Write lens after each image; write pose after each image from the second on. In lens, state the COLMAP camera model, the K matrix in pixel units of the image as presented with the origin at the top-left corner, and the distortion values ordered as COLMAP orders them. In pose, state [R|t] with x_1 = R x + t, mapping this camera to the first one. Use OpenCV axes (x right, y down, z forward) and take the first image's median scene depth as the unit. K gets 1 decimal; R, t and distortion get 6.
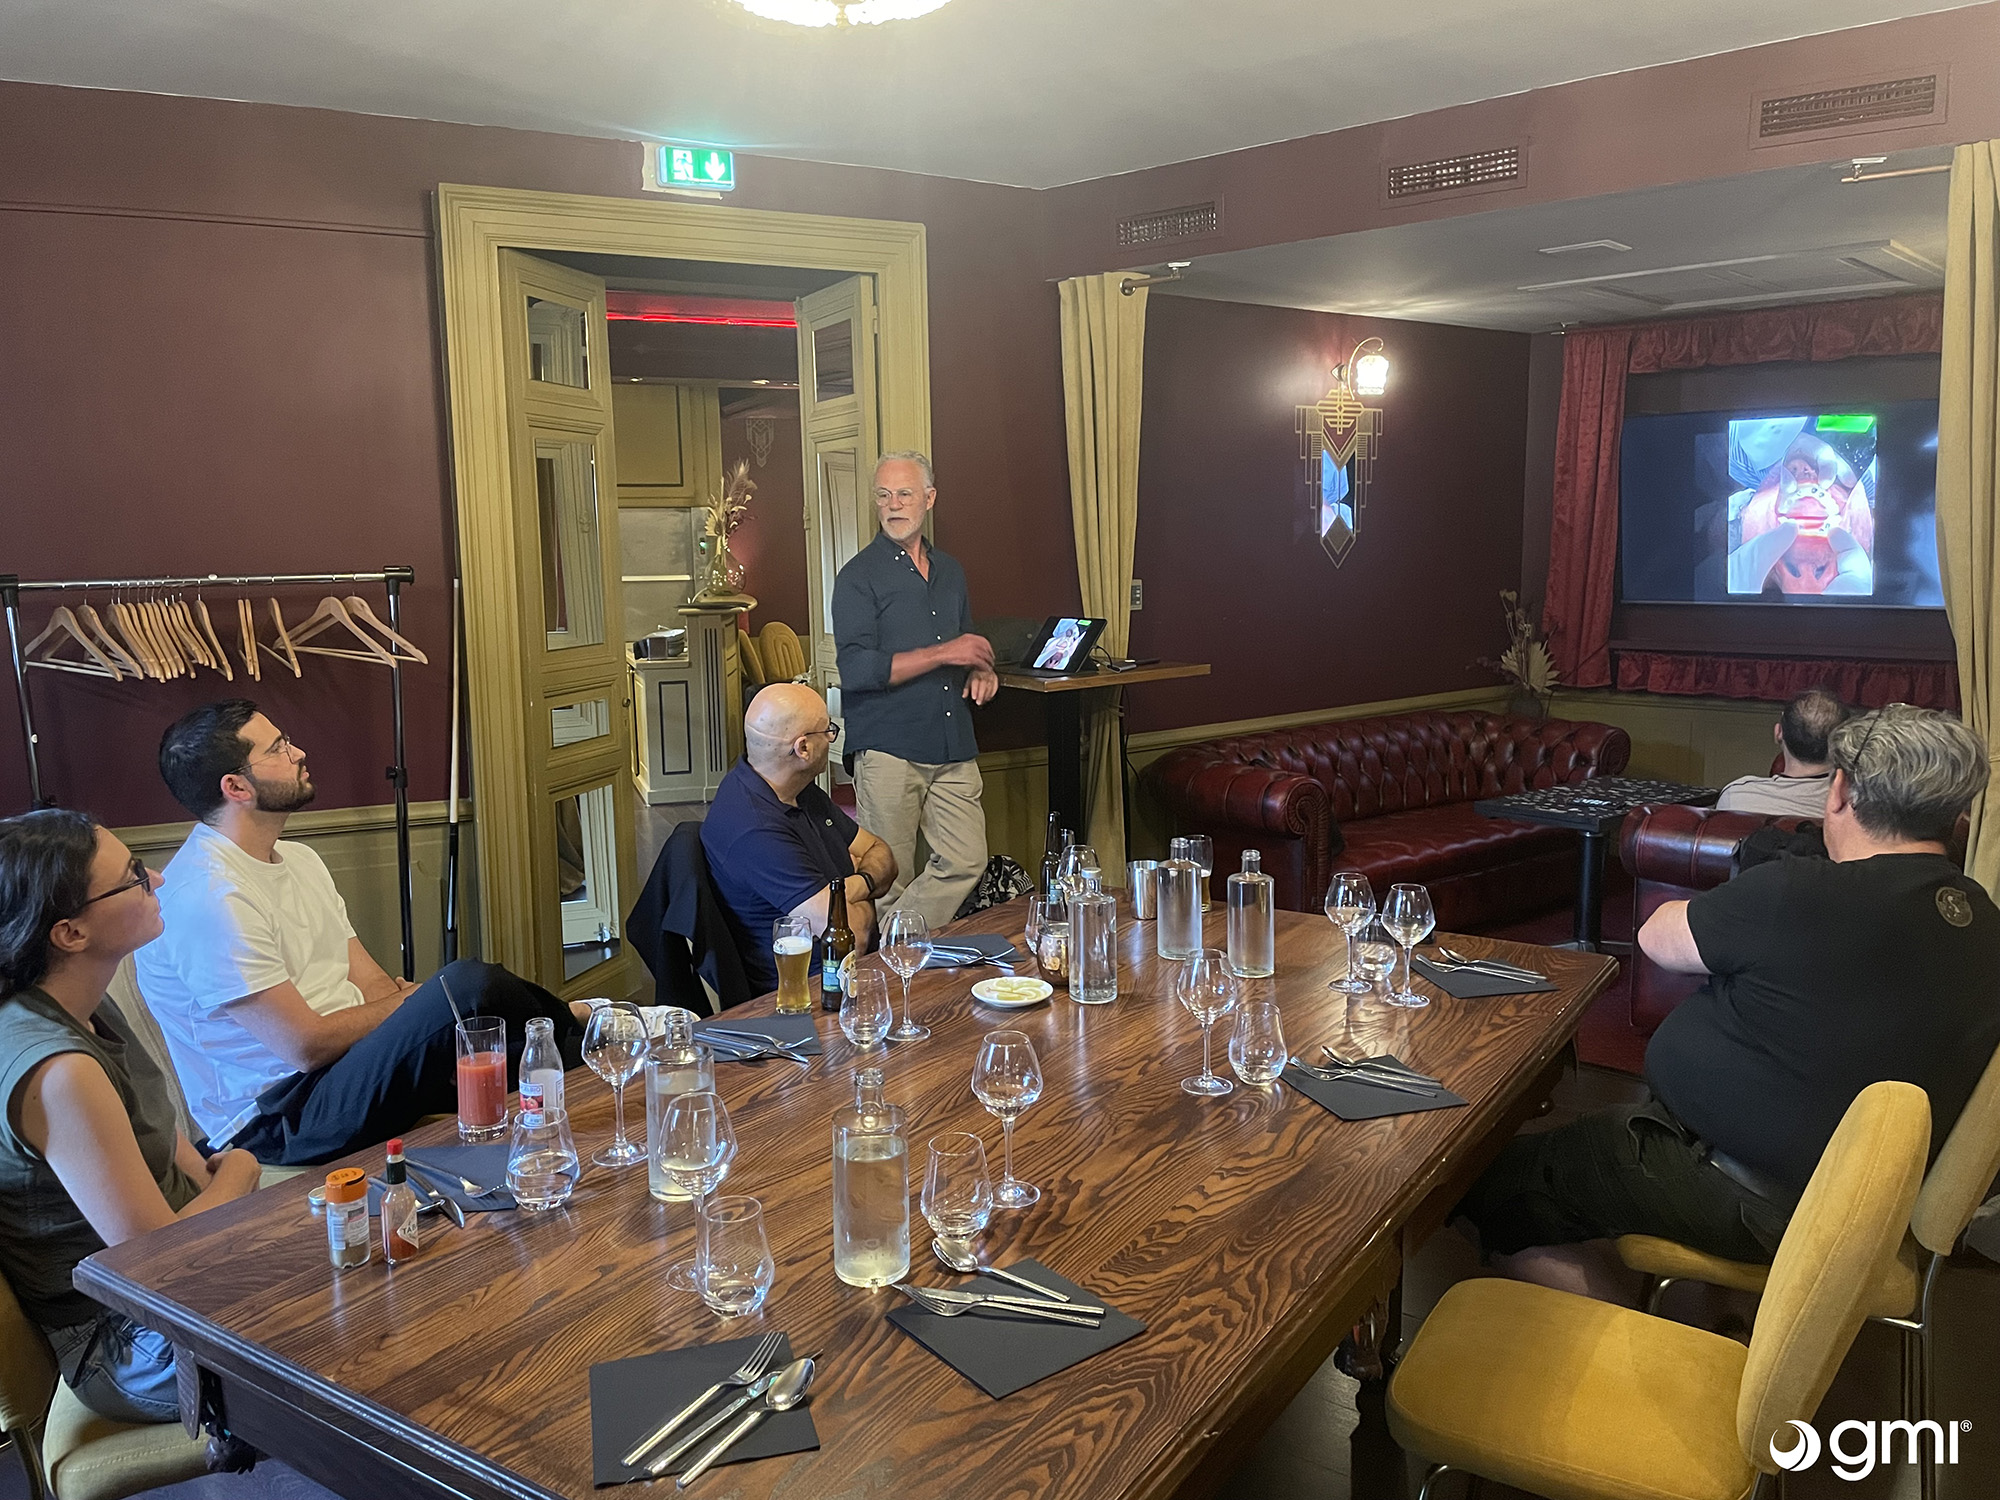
lens RADIAL K [[1492.3, 0, 1000.0], [0, 1492.3, 750.0], [0, 0, 1]] dist [0.097931, -0.153478]
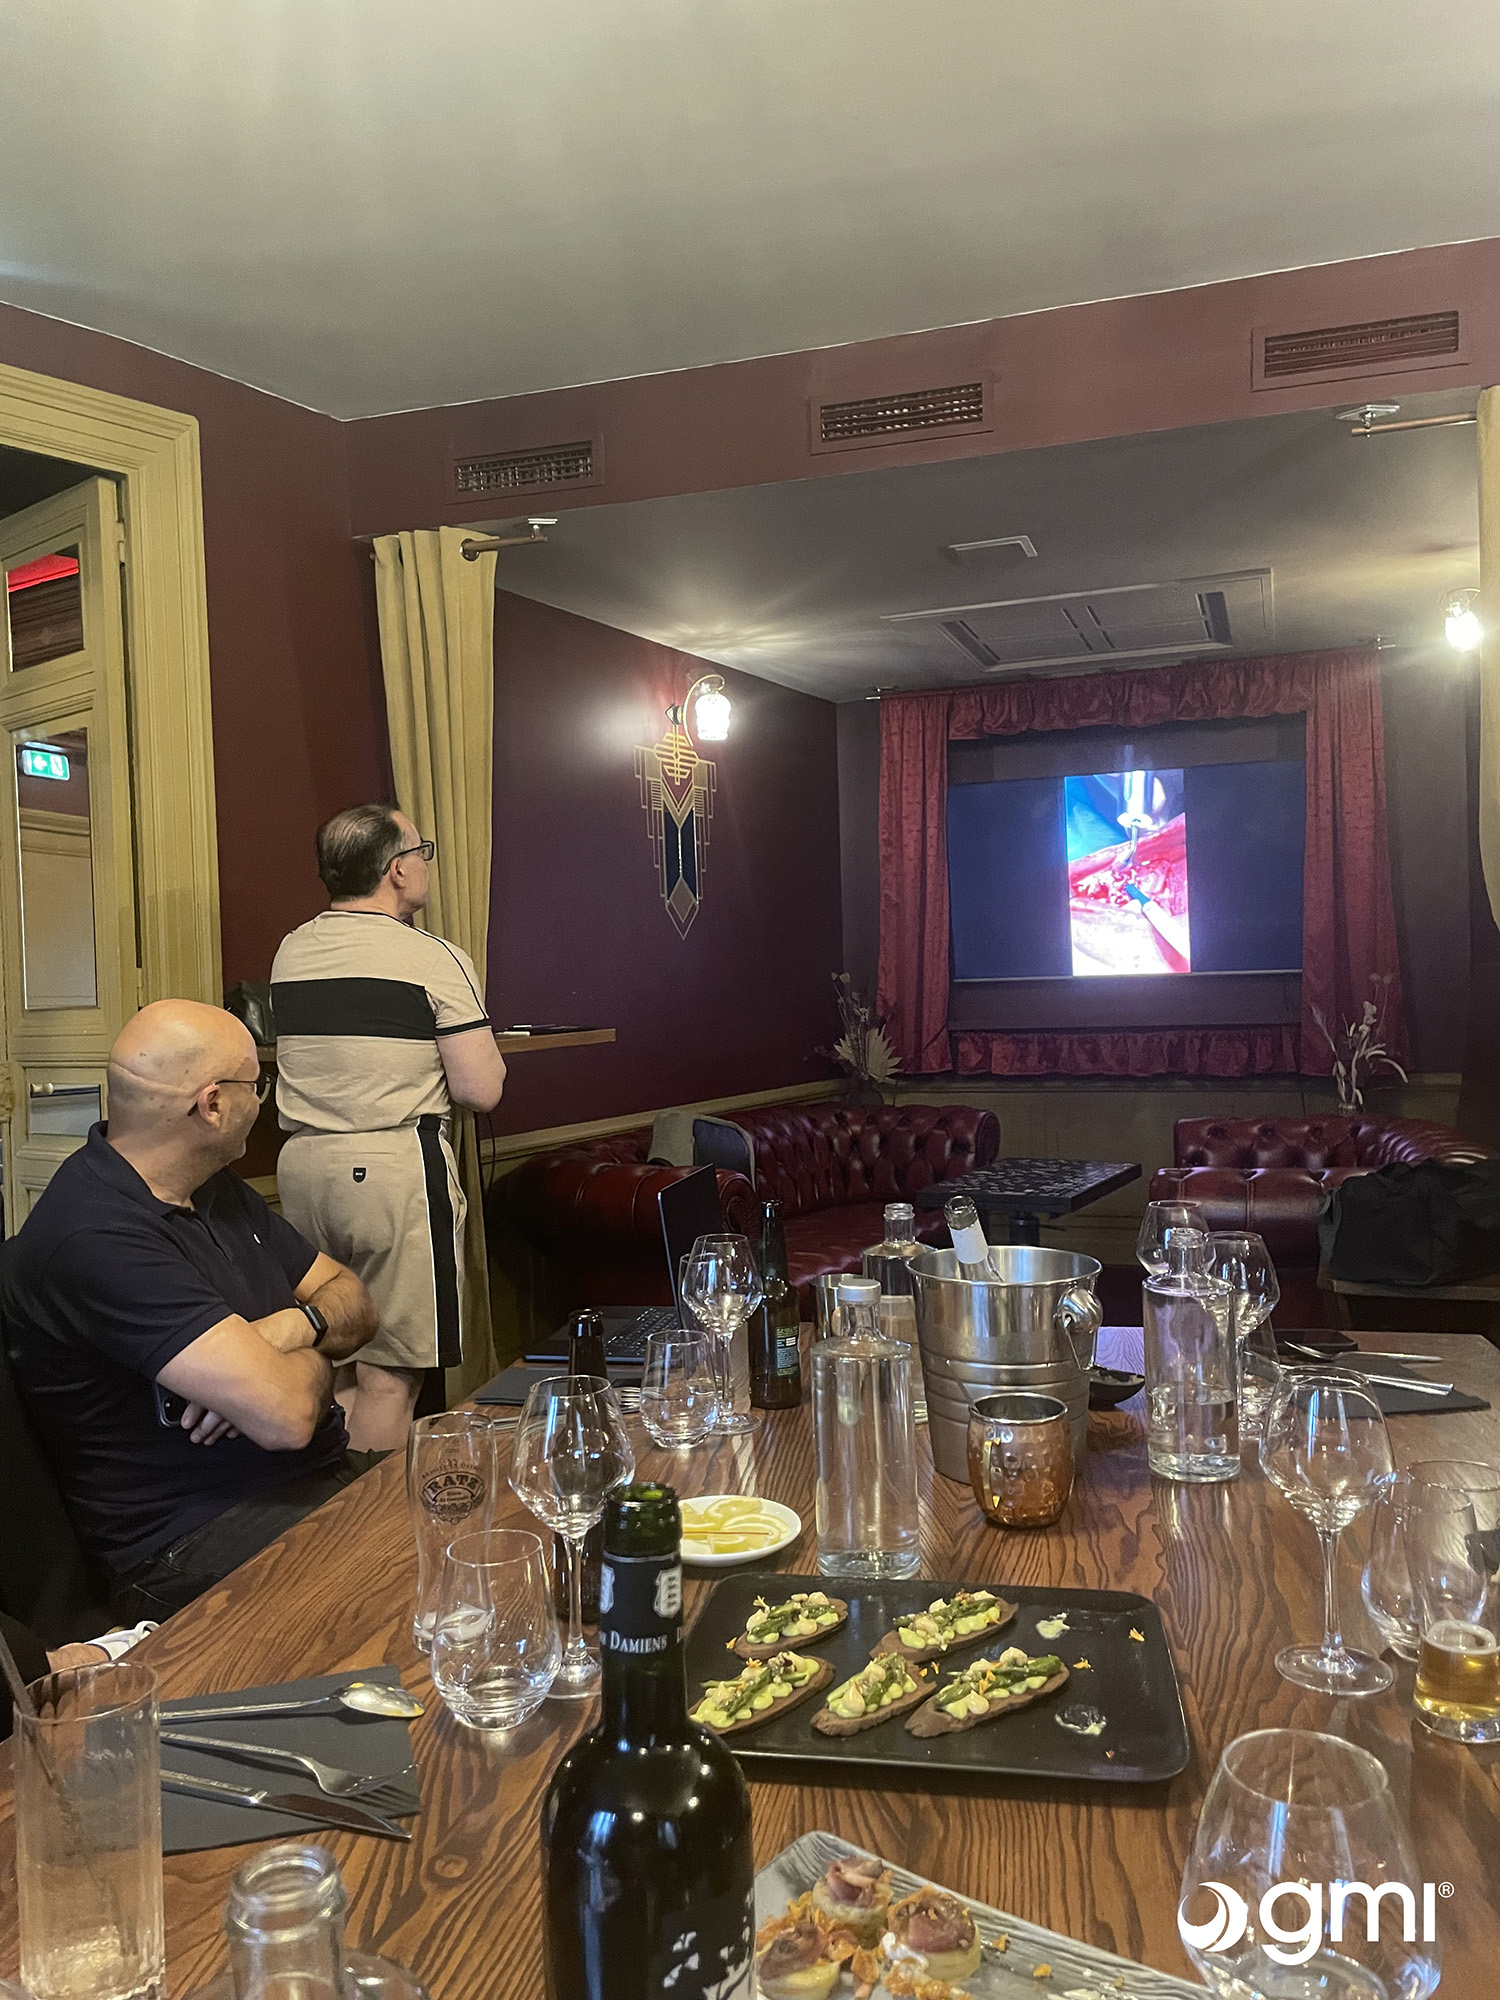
lens RADIAL K [[1492.3, 0, 750.0], [0, 1492.3, 1000.0], [0, 0, 1]] dist [0.097931, -0.153478]
pose [[0.922643, -0.018963, 0.385189, -0.066987], [0.072832, 0.989385, -0.125747, 0.022232], [-0.378716, 0.144073, 0.914230, 0.216845]]
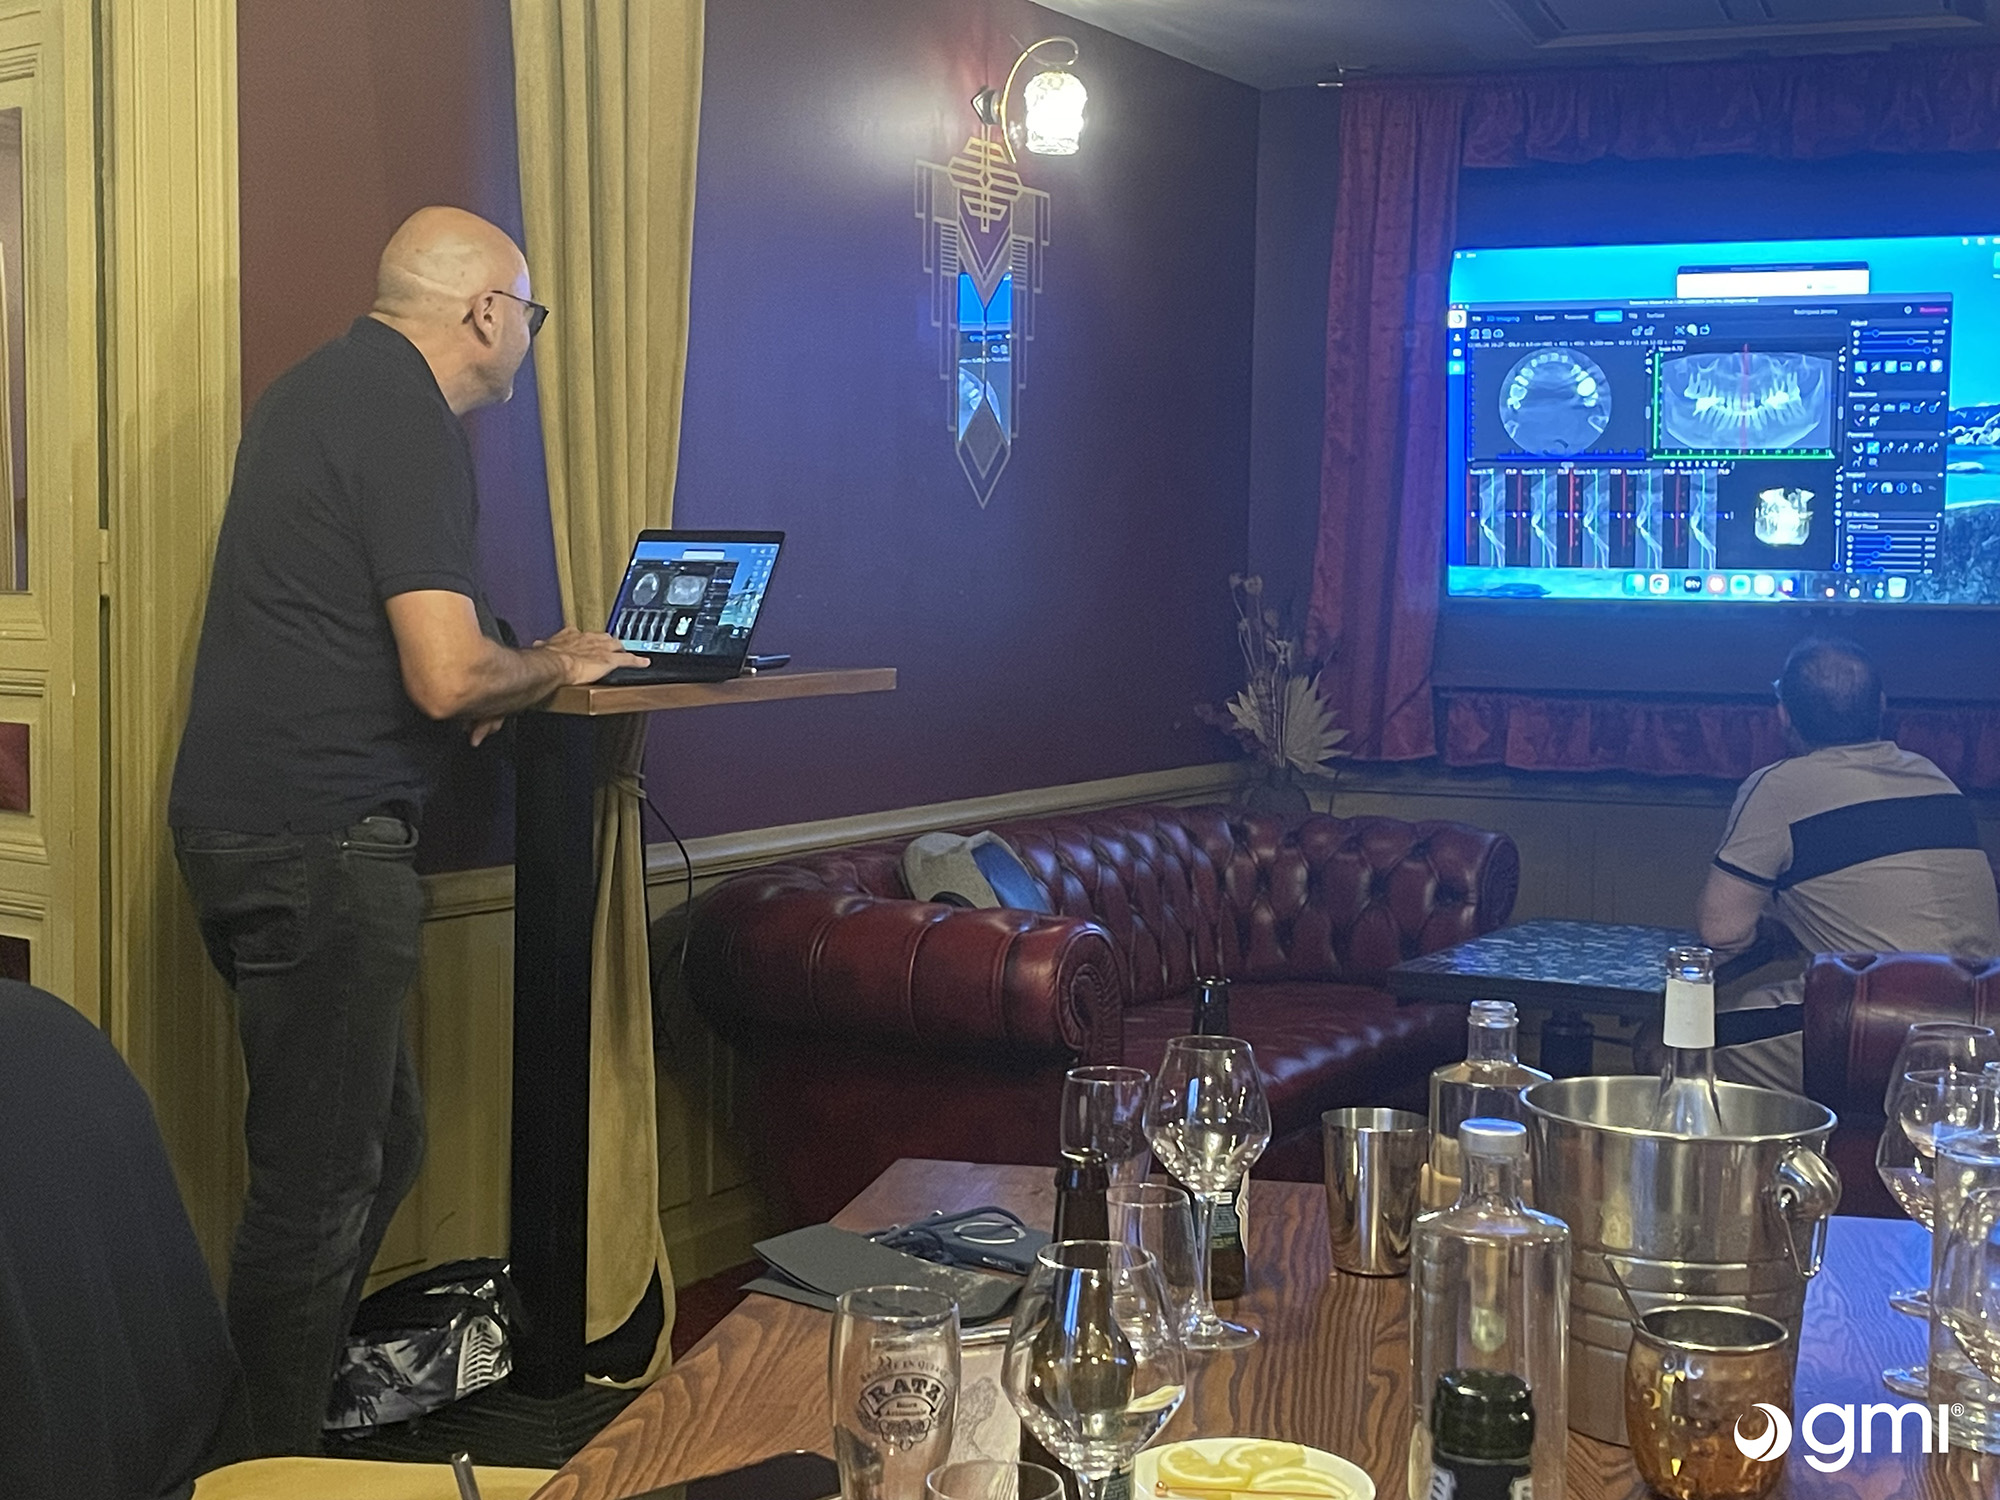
lens RADIAL K [[2732.4, 0, 995.2], [0, 2732.4, 742.1], [0, 0, 1]] dist [0.082389, -0.083387]
pose [[0.924436, 0.002967, 0.381325, -0.106349], [0.027092, 0.996932, -0.073435, 0.018810], [-0.380373, 0.078217, 0.921520, 0.194993]]
